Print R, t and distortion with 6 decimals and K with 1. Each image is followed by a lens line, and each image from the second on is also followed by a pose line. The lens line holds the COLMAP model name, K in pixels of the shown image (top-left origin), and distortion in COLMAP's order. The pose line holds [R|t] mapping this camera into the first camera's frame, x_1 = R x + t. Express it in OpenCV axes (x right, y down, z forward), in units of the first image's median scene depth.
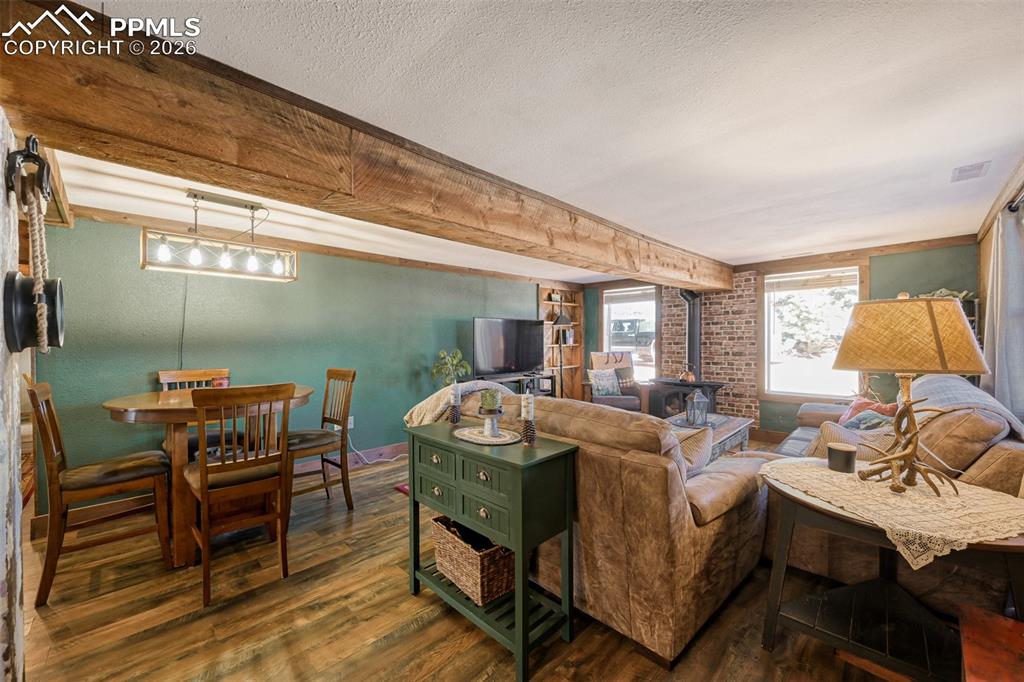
lens RADIAL K [[402.2, 0, 512.7], [0, 402.2, 342.0], [0, 0, 1]] dist [0.001319, 0.000025]
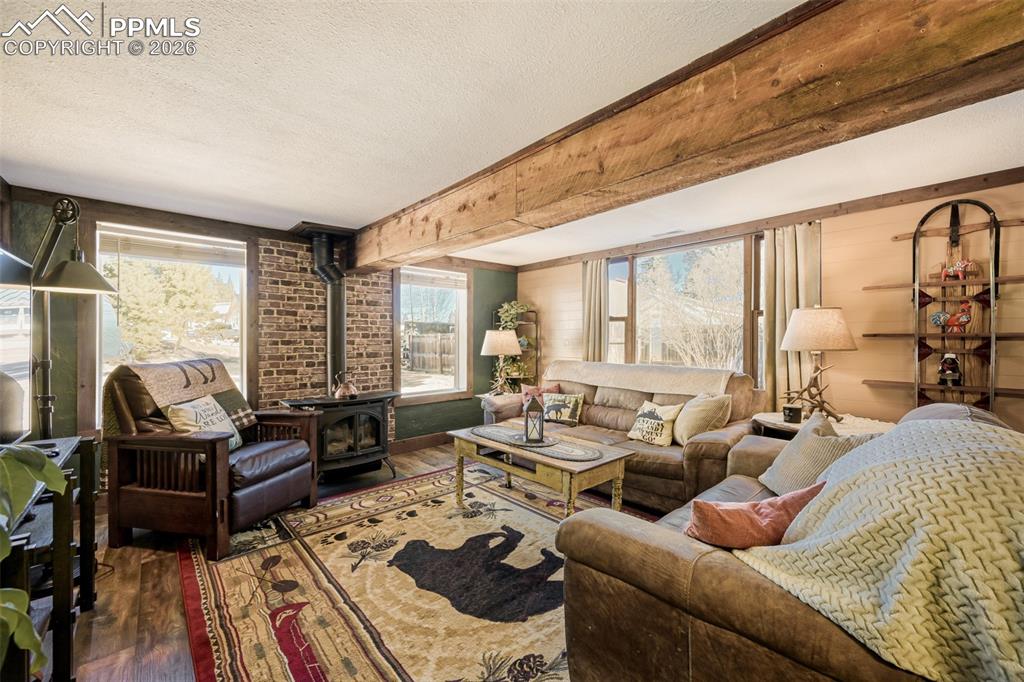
lens RADIAL K [[402.2, 0, 512.4], [0, 402.2, 342.3], [0, 0, 1]] dist [0.001319, 0.000025]
pose [[0.050181, 0.001874, 0.998738, -0.224522], [0.009579, 0.999951, -0.002358, 0.008956], [-0.998694, 0.009685, 0.050160, 0.673399]]
